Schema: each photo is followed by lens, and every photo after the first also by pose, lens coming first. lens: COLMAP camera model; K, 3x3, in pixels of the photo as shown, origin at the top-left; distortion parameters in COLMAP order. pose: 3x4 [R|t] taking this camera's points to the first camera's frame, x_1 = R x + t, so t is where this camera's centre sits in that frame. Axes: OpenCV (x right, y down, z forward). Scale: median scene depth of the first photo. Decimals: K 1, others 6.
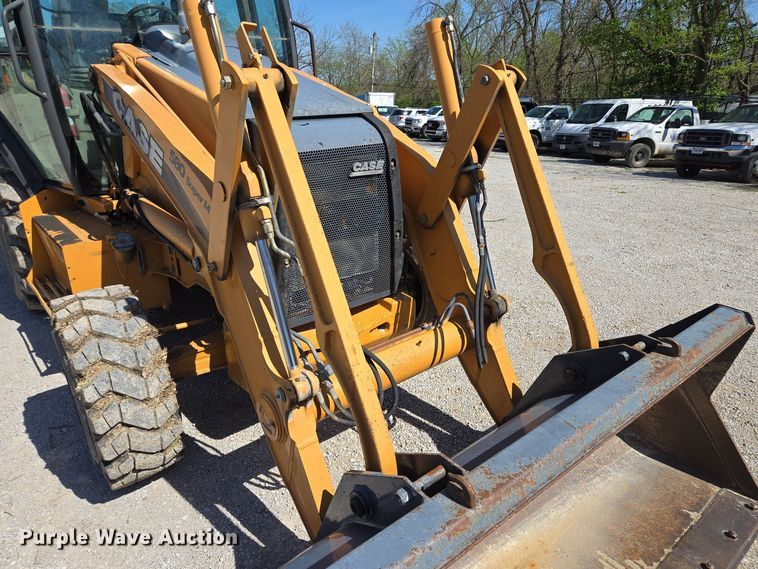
lens RADIAL K [[498.5, 0, 379.4], [0, 498.5, 284.7], [0, 0, 1]] dist [0.052489, -0.024986]
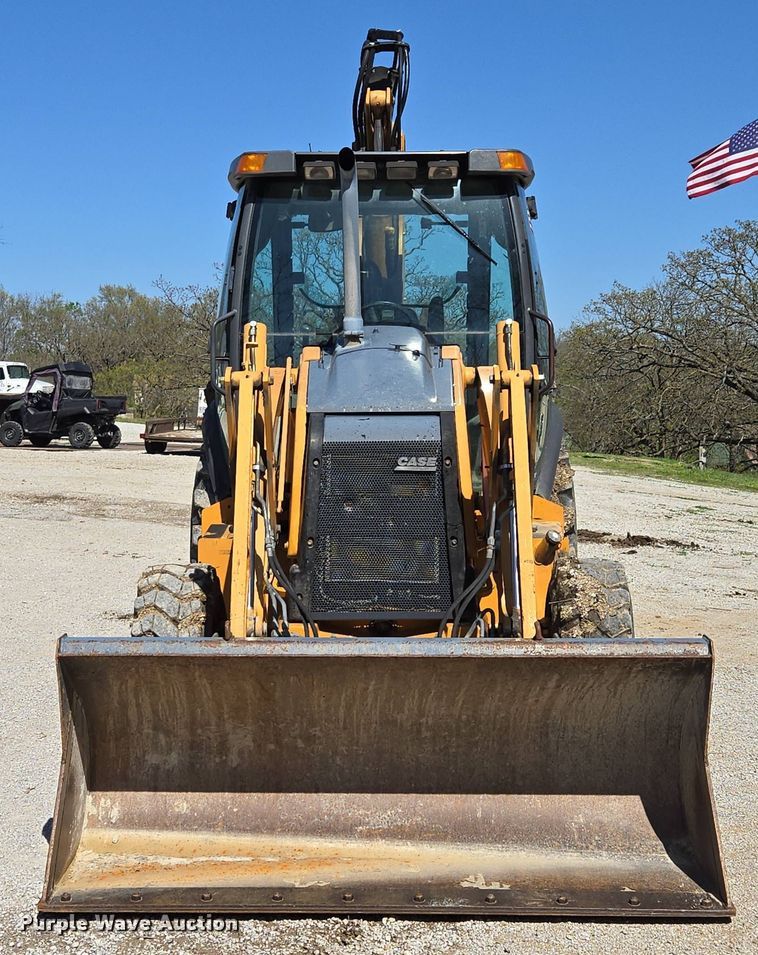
lens RADIAL K [[1490.6, 0, 375.7], [0, 1490.6, 473.8], [0, 0, 1]] dist [0.058771, 0.000000]
pose [[0.768869, 0.037008, -0.638335, 1.653318], [-0.241122, 0.941400, -0.235850, 0.452019], [0.592200, 0.335254, 0.732737, -1.071149]]
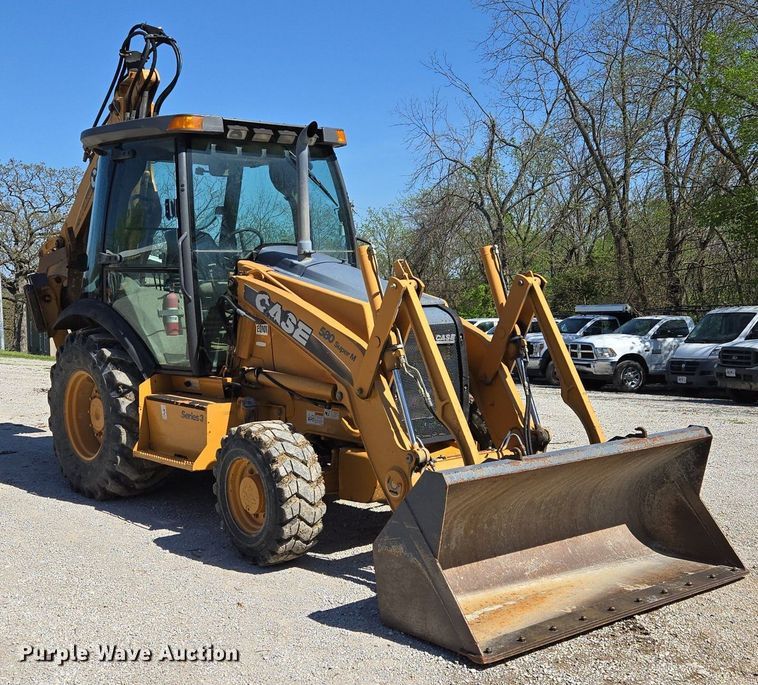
lens RADIAL K [[1023.1, 0, 356.3], [0, 1023.1, 346.9], [0, 0, 1]] dist [0.041652, 0.000000]
pose [[0.999935, -0.010893, 0.003283, -0.277001], [0.011372, 0.949227, -0.314385, 0.686676], [0.000309, 0.314402, 0.949290, -1.731251]]
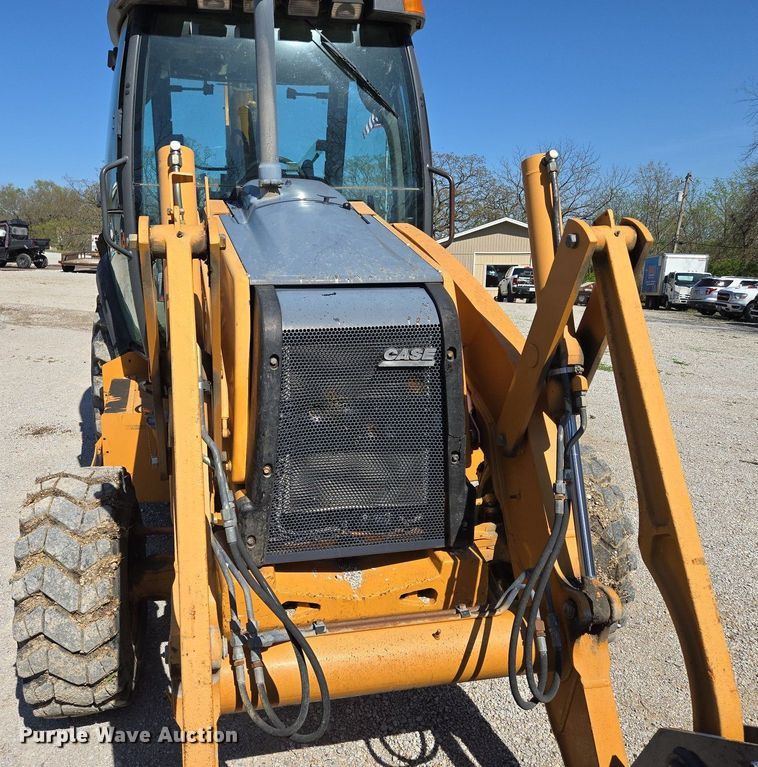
lens RADIAL K [[670.7, 0, 329.7], [0, 670.7, 386.0], [0, 0, 1]] dist [0.054779, -0.021322]
pose [[0.886640, 0.106552, -0.450017, 0.292590], [-0.180936, 0.975452, -0.125525, -0.053039], [0.425595, 0.192720, 0.884154, 0.122204]]
